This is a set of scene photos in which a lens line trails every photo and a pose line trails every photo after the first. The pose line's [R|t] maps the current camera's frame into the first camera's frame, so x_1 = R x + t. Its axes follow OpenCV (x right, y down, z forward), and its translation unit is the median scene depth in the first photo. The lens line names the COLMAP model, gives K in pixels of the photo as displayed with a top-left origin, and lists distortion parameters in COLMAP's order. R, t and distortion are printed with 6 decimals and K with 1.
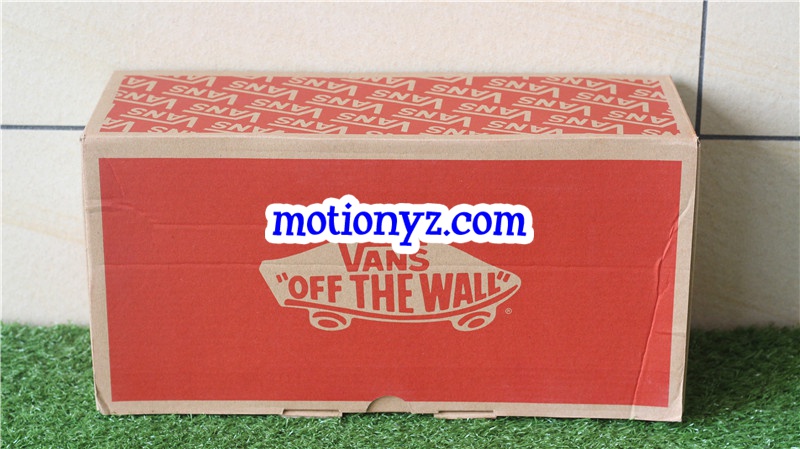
lens RADIAL K [[2053.9, 0, 400.5], [0, 2053.9, 222.5], [0, 0, 1]] dist [-0.125577, 0.000000]
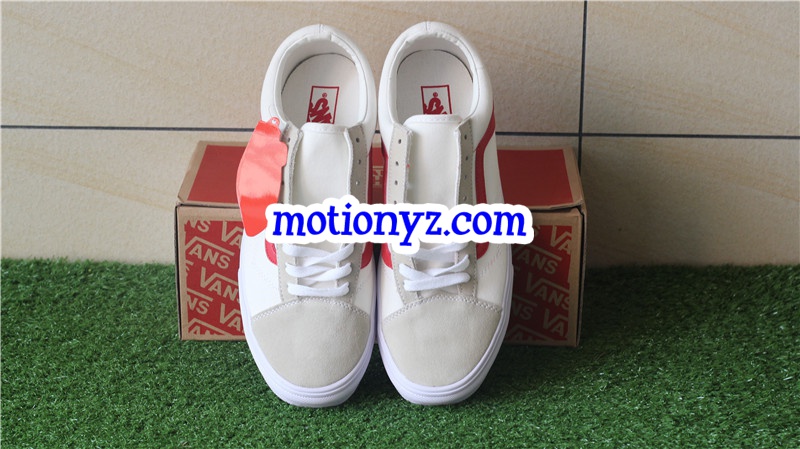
lens RADIAL K [[2053.9, 0, 398.0], [0, 2053.9, 222.4], [0, 0, 1]] dist [-0.125577, 0.000000]
pose [[0.999852, 0.000401, -0.017226, 0.039722], [-0.000351, 0.999996, 0.002916, 0.017121], [0.017227, -0.002910, 0.999847, -0.478764]]
